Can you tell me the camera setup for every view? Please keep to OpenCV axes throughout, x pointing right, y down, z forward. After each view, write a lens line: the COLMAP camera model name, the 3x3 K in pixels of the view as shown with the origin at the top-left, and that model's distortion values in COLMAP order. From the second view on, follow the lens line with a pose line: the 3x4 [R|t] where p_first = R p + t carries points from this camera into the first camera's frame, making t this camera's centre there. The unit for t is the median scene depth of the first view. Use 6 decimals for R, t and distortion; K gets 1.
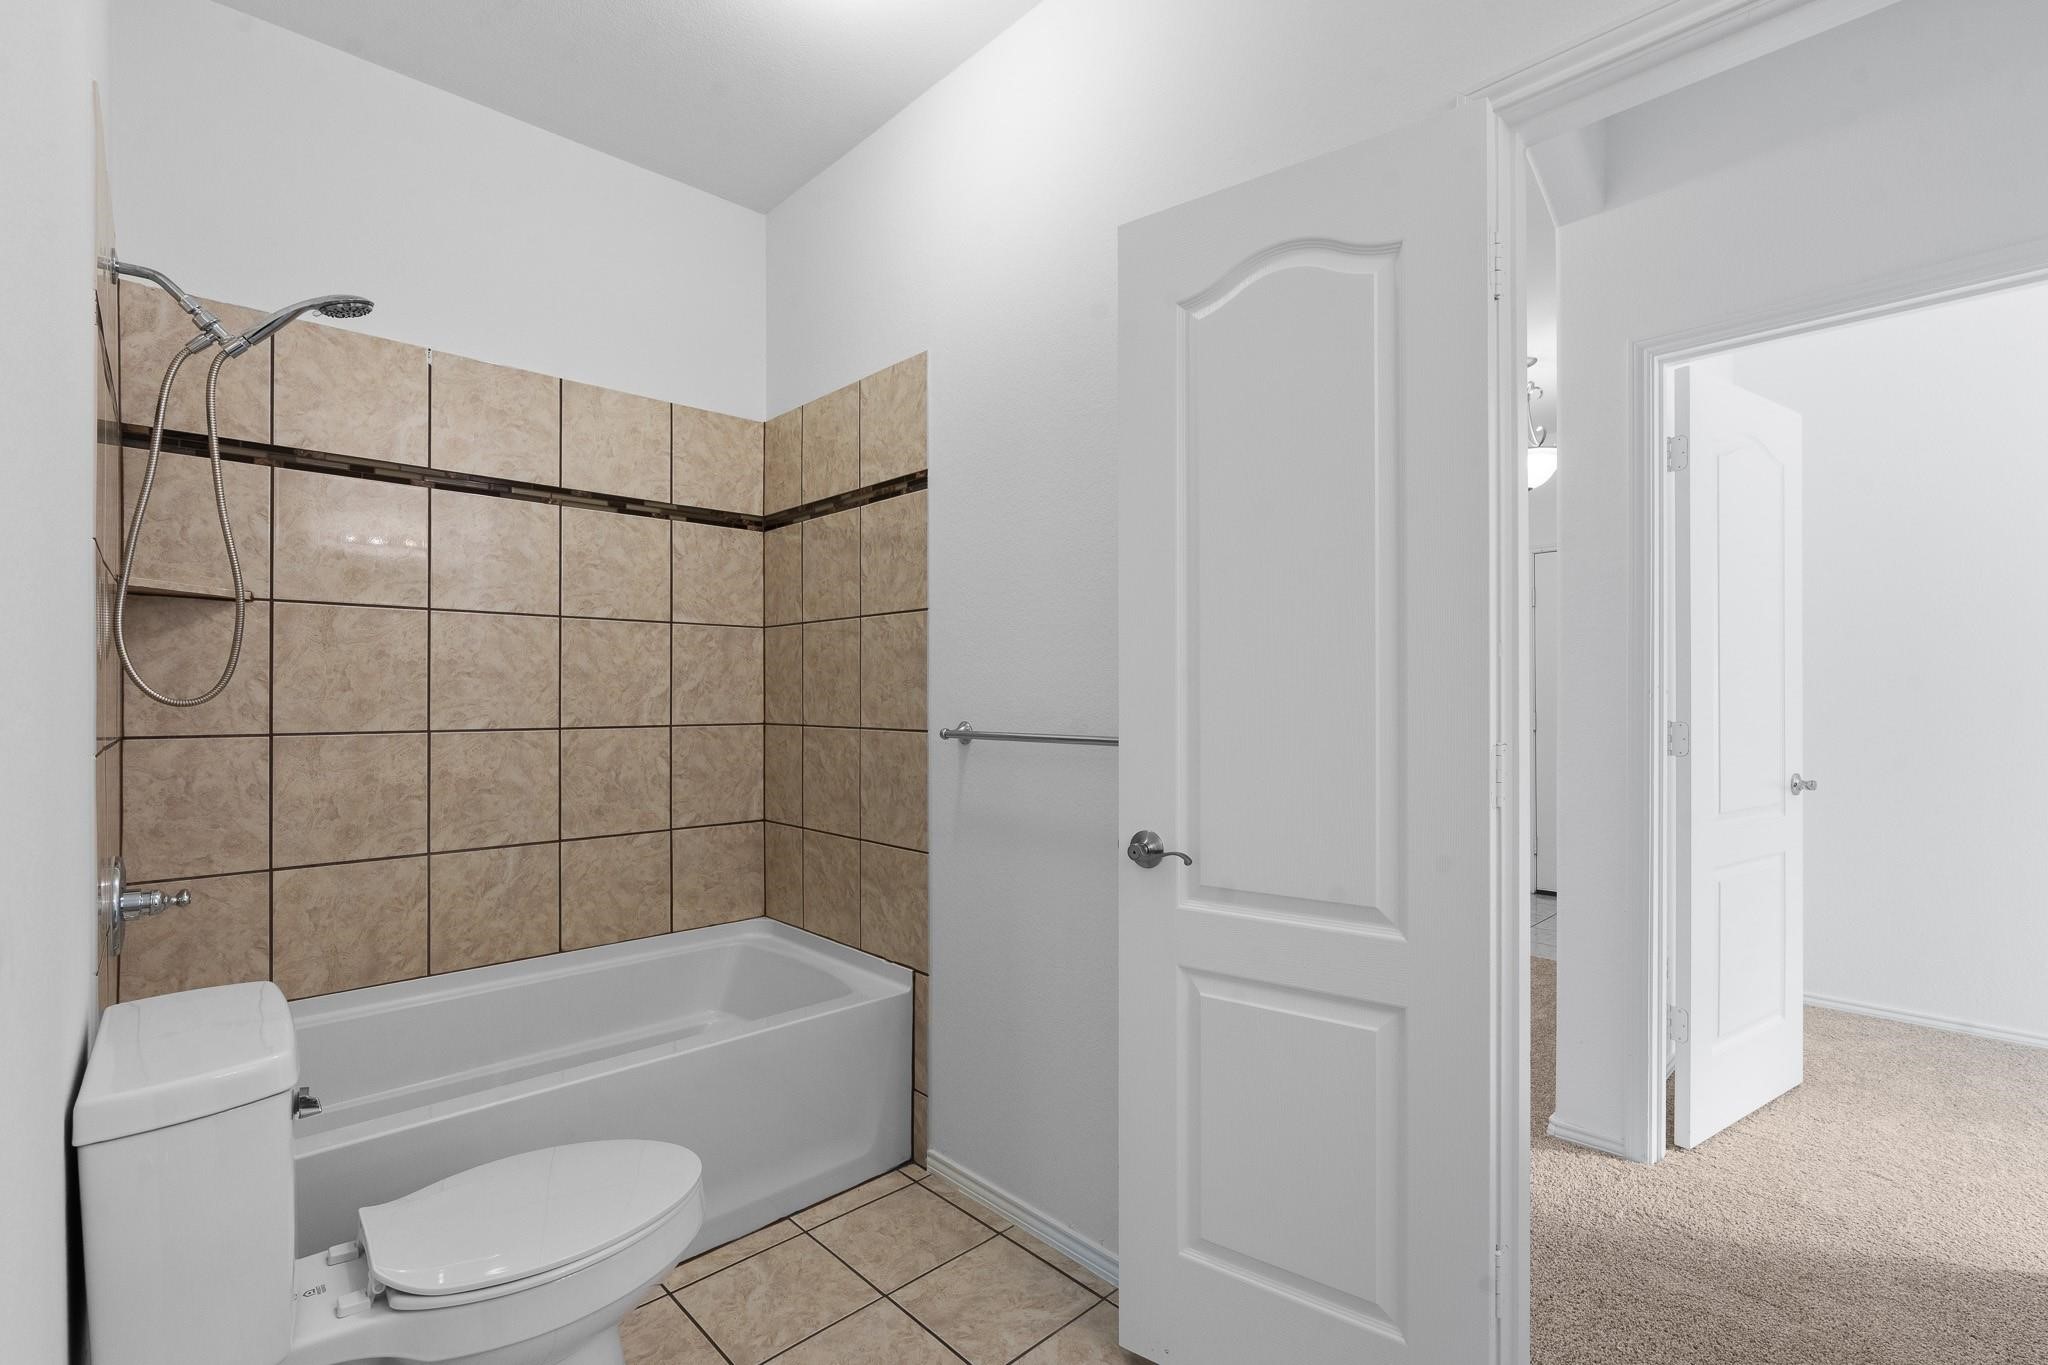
lens RADIAL K [[928.8, 0, 1025.4], [0, 928.8, 689.7], [0, 0, 1]] dist [-0.004321, 0.001348]
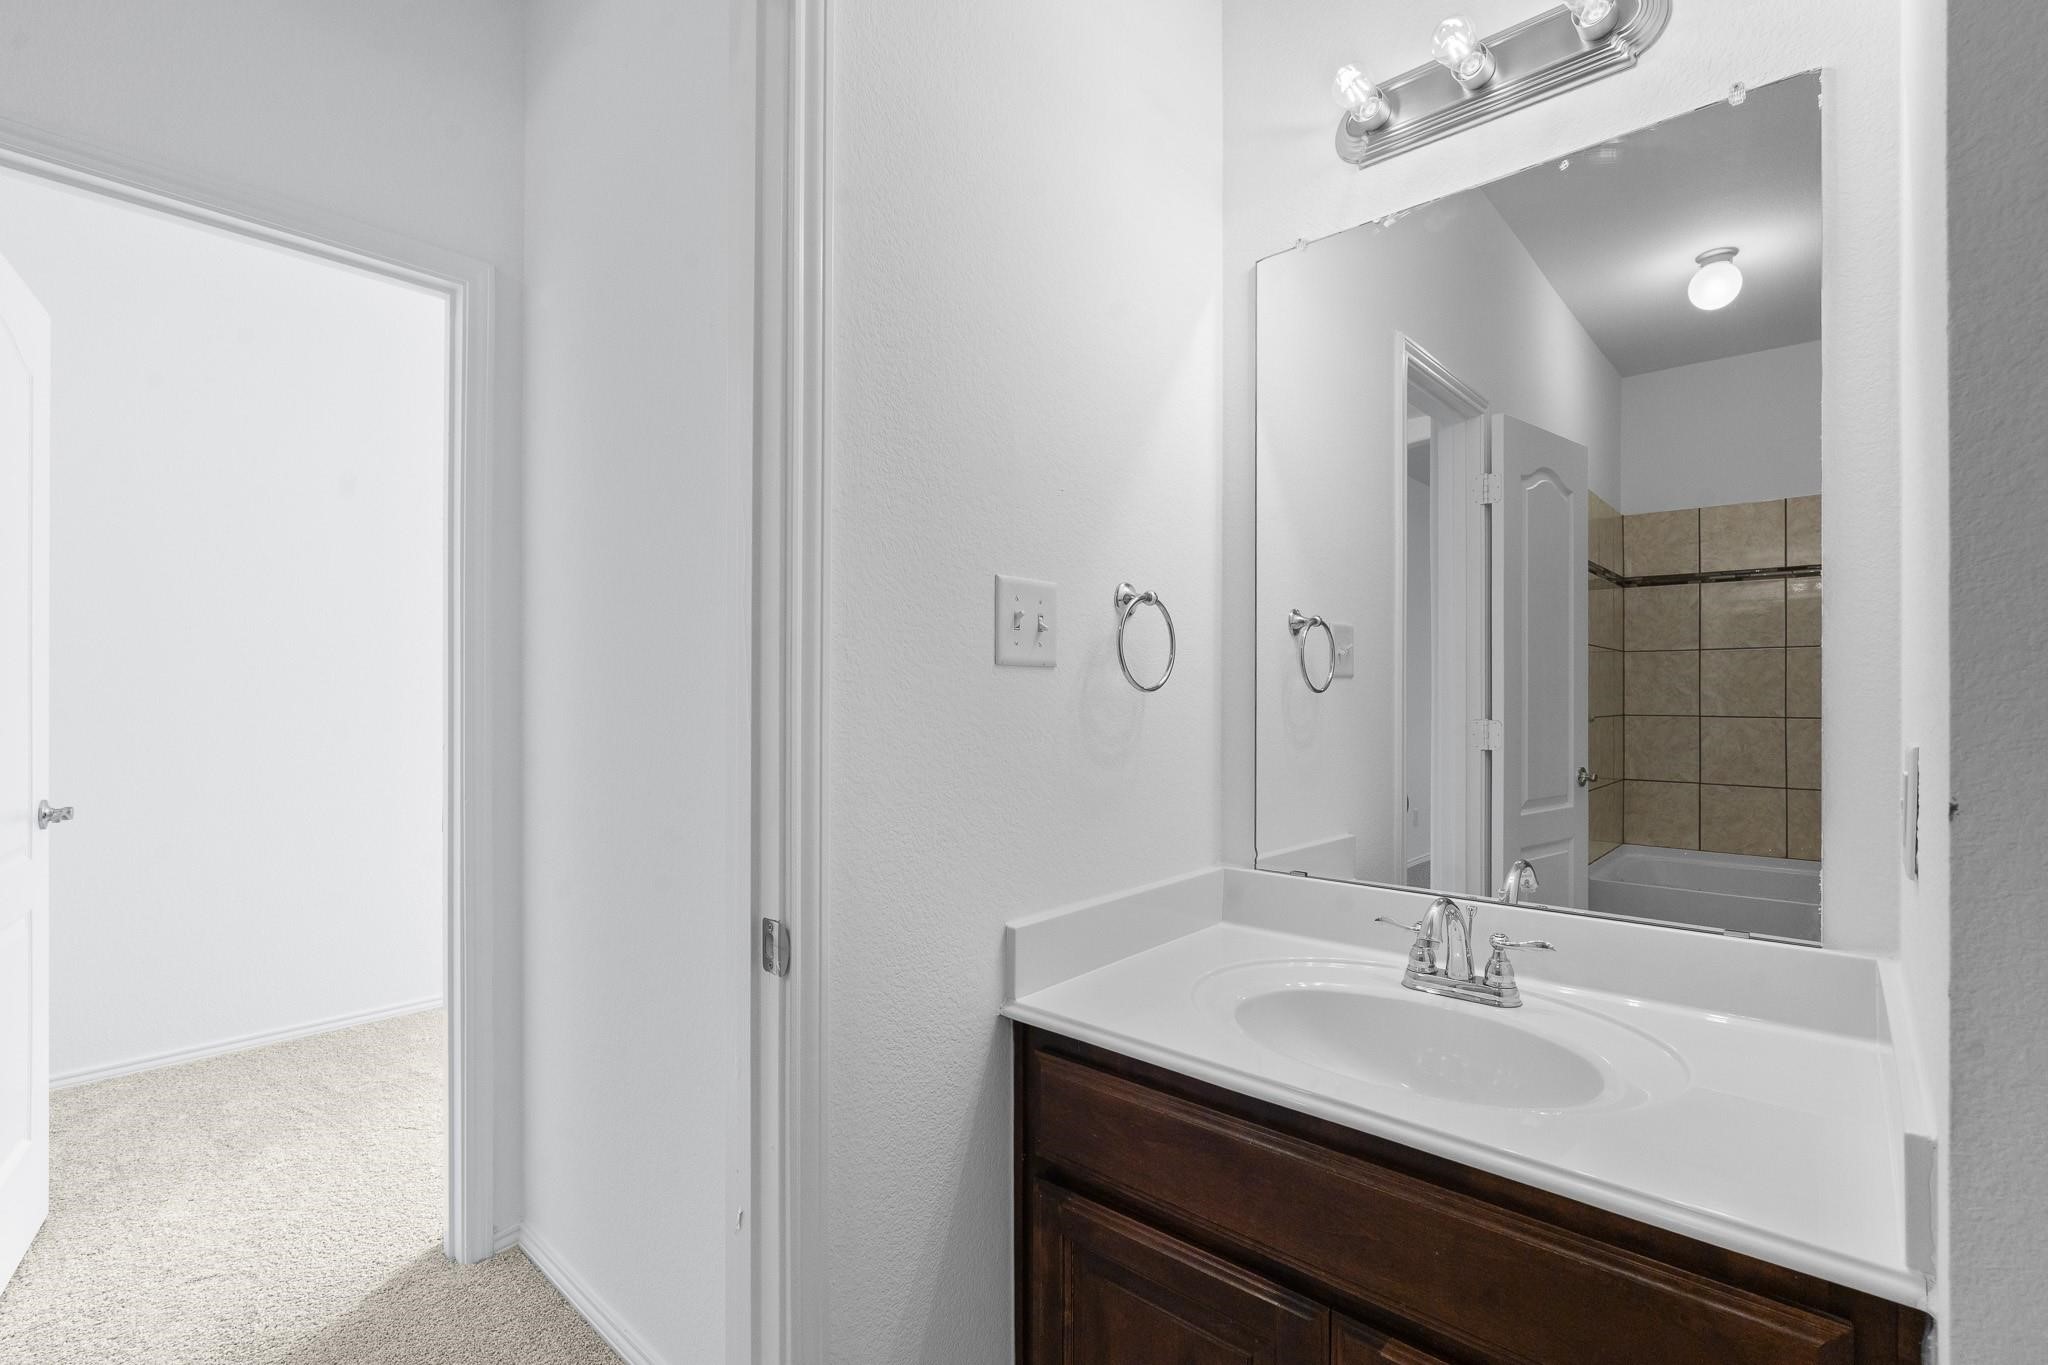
lens RADIAL K [[928.8, 0, 1025.6], [0, 928.8, 686.2], [0, 0, 1]] dist [-0.004321, 0.001348]
pose [[-0.066150, 0.007133, 0.997784, 0.043484], [-0.003494, 0.999967, -0.007381, 0.002481], [-0.997804, -0.003975, -0.066123, 0.281297]]
